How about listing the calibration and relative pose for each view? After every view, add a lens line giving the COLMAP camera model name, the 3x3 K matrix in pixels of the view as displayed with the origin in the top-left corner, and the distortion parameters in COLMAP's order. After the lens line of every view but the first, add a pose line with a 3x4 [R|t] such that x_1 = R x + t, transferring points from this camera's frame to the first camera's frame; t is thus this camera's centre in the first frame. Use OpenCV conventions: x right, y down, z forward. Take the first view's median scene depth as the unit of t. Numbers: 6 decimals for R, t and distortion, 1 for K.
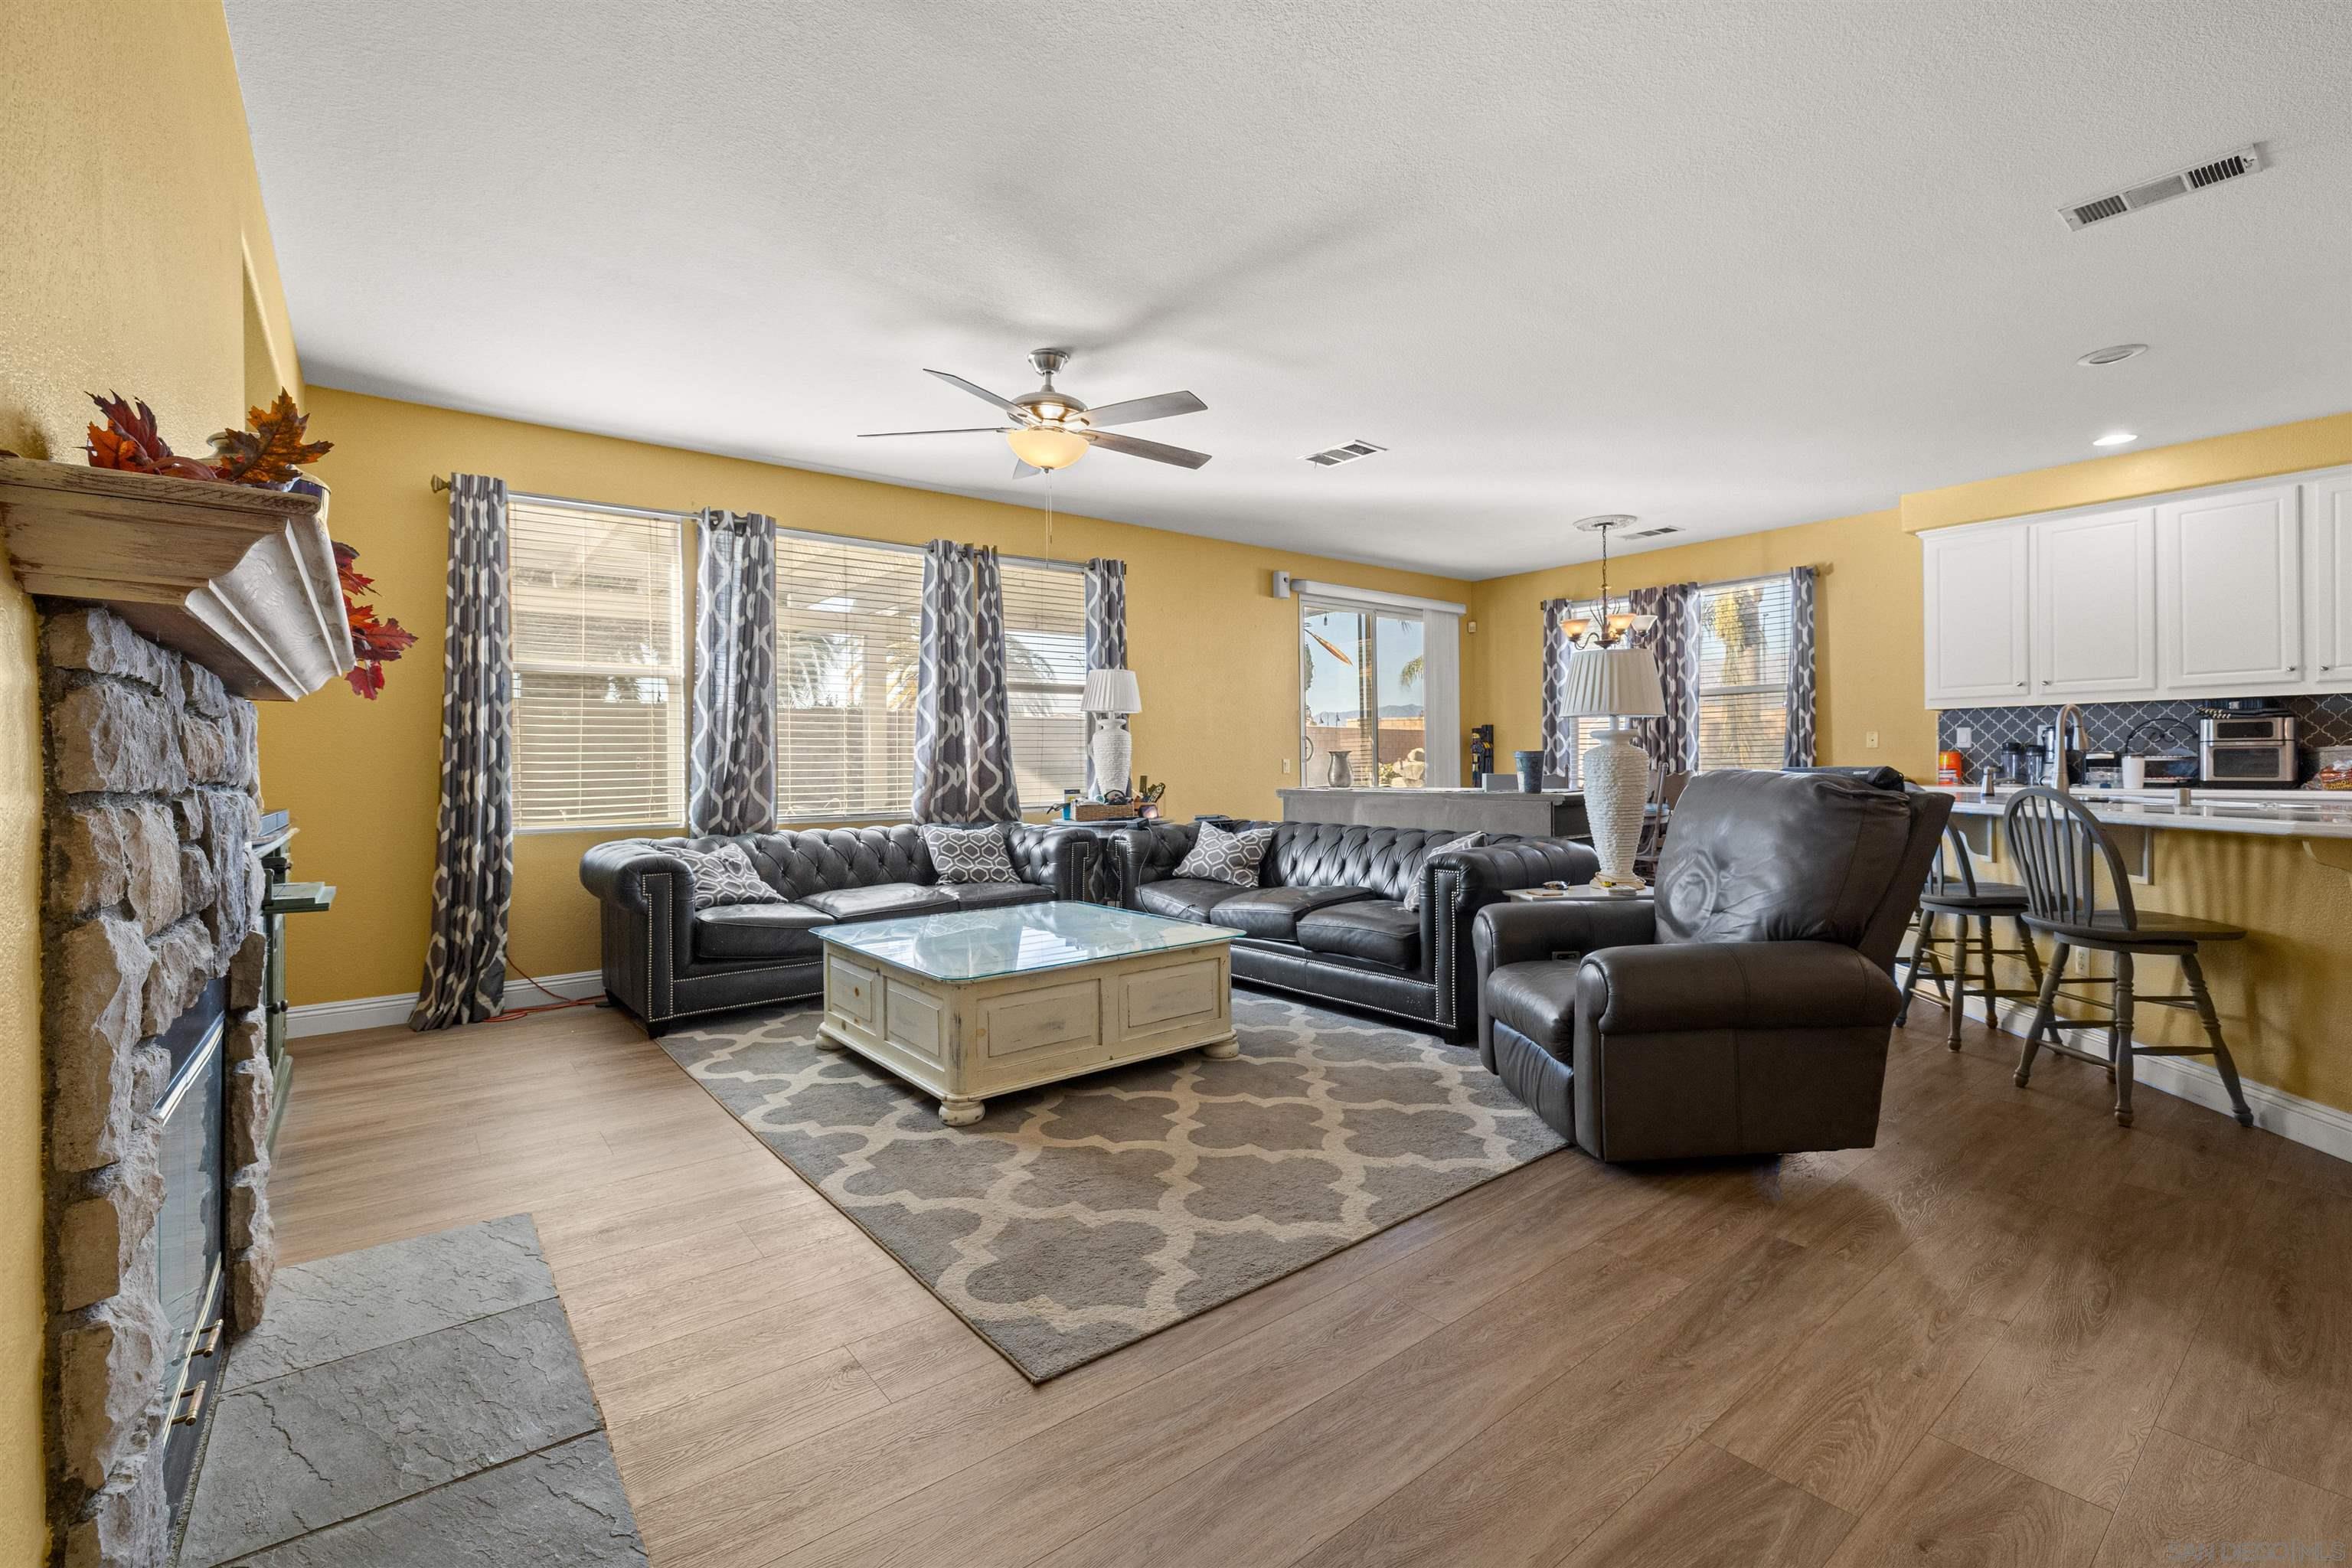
lens RADIAL K [[1003.2, 0, 1169.2], [0, 1003.2, 765.9], [0, 0, 1]] dist [0.002030, -0.000793]
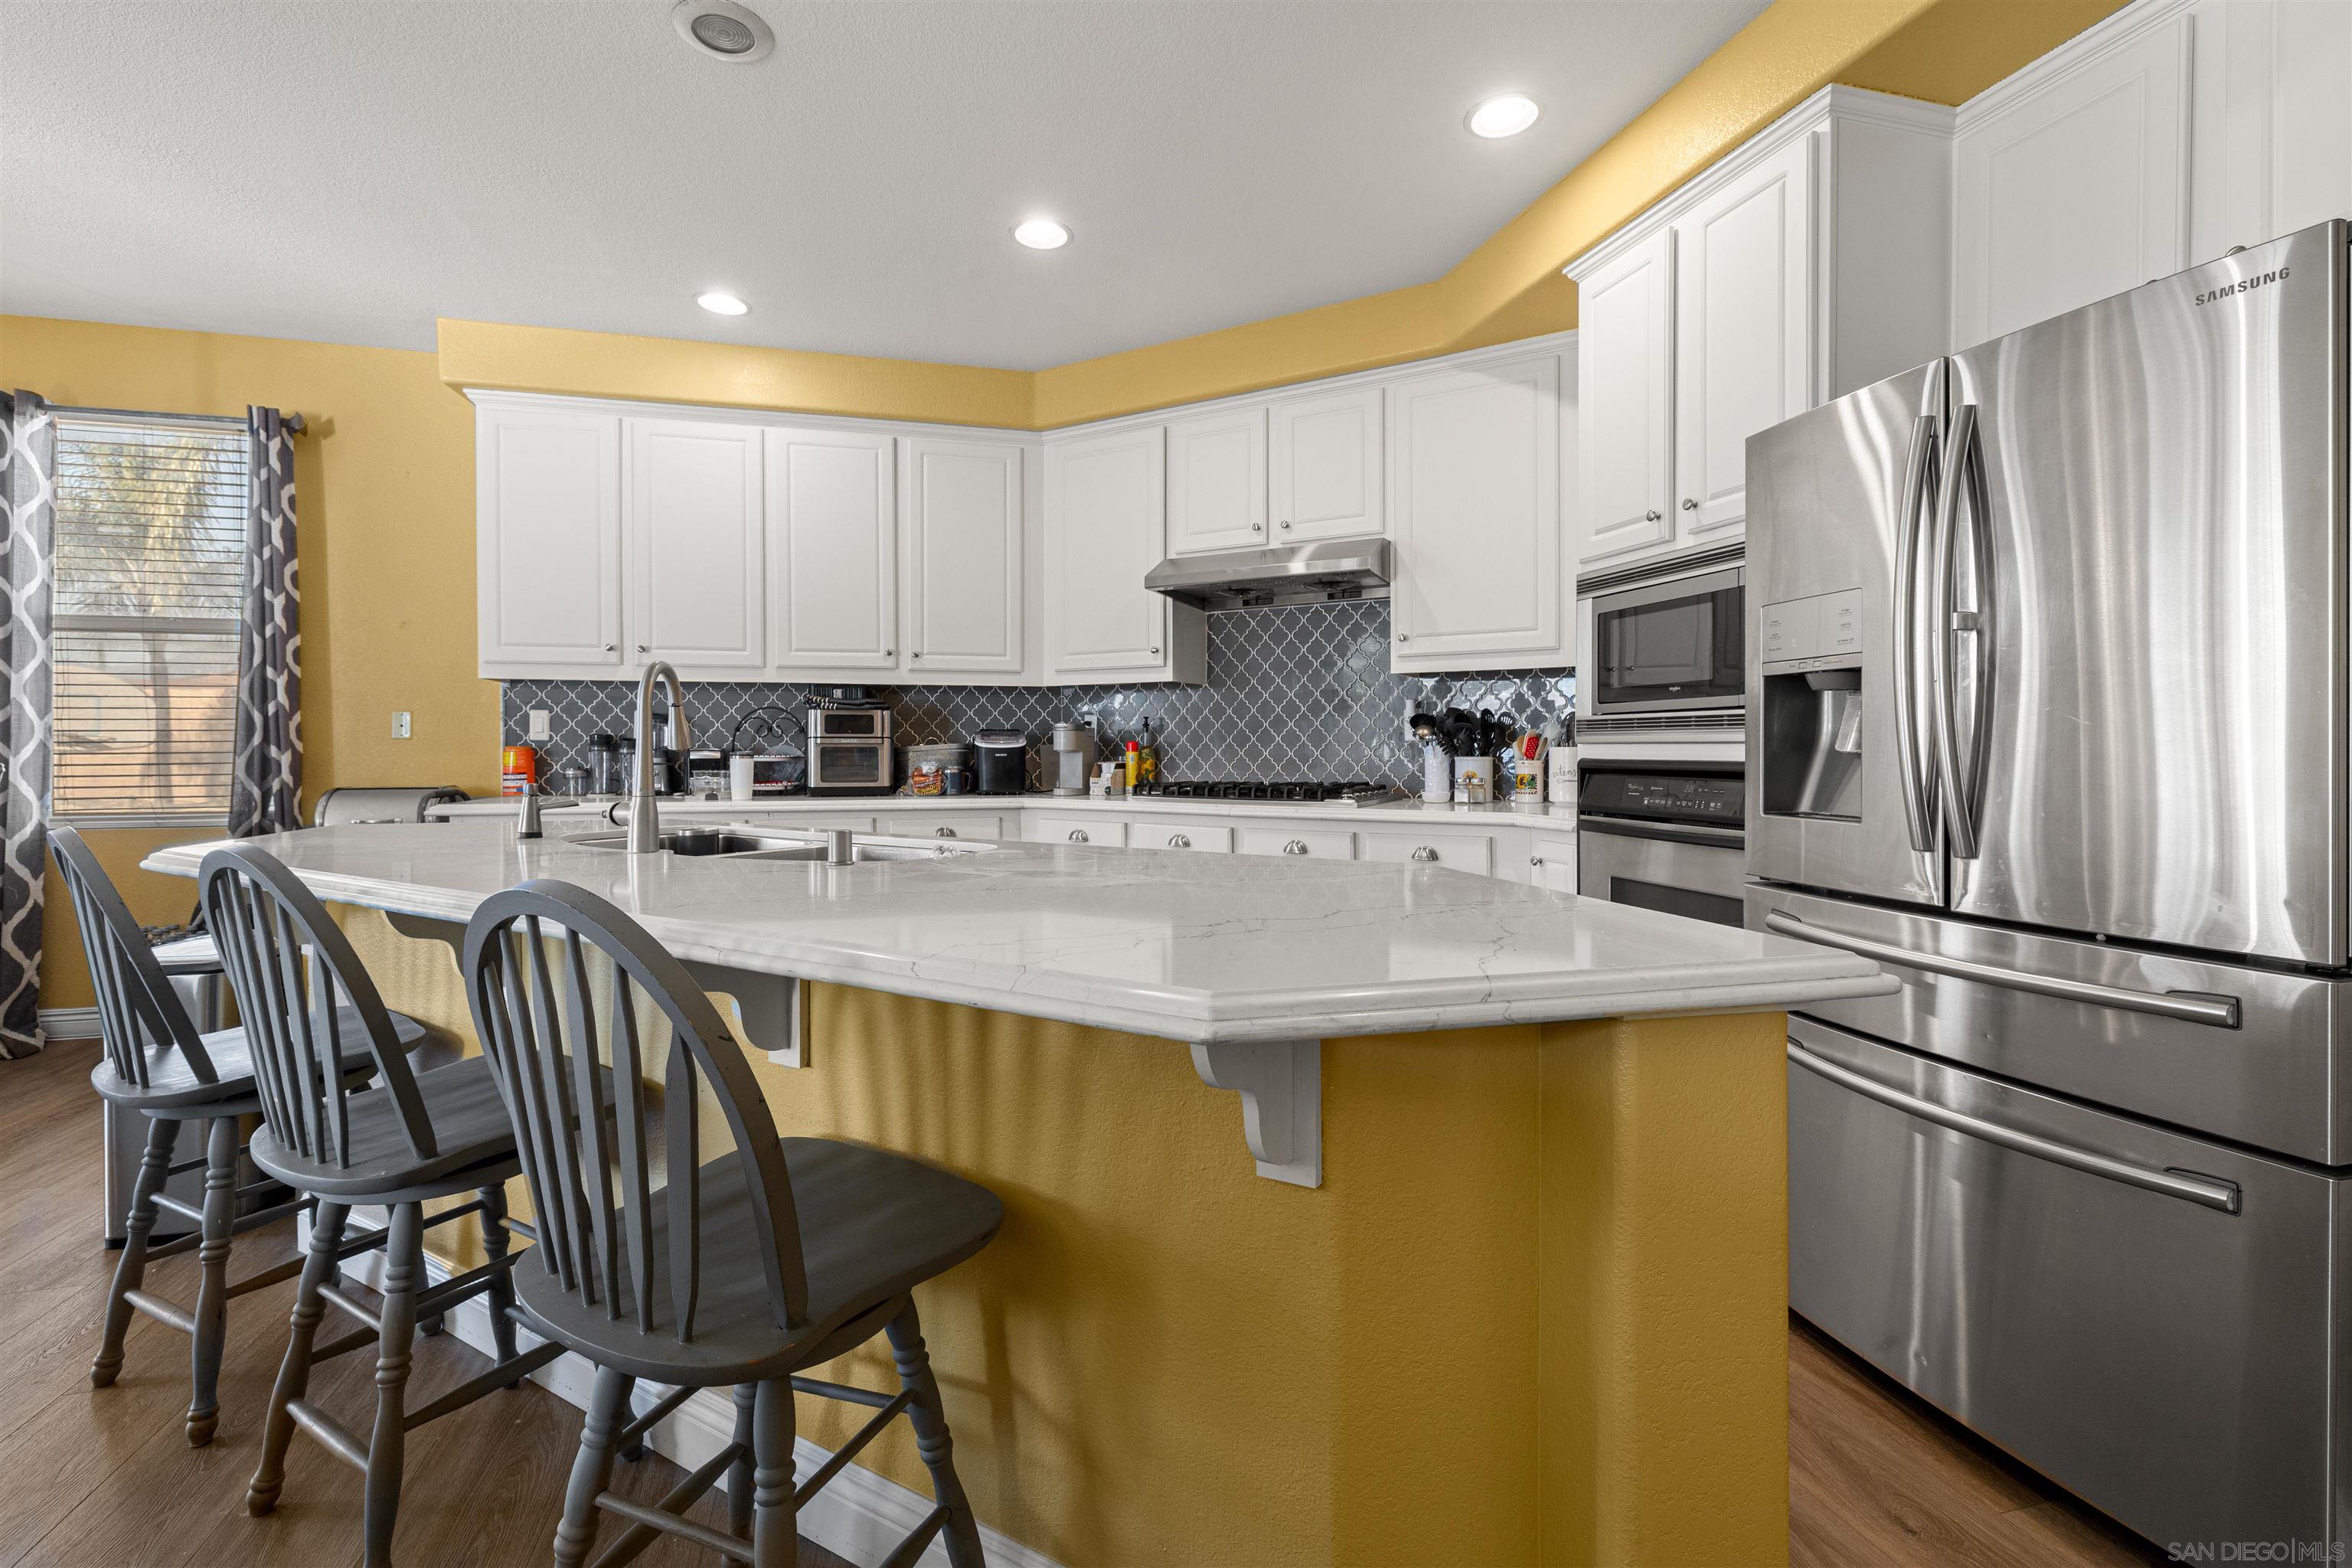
lens RADIAL K [[1003.2, 0, 1163.2], [0, 1003.2, 755.1], [0, 0, 1]] dist [0.002030, -0.000793]
pose [[0.382422, -0.001939, 0.923986, 0.412919], [-0.000020, 0.999998, 0.002107, -0.012192], [-0.923988, -0.000824, 0.382421, 0.449300]]
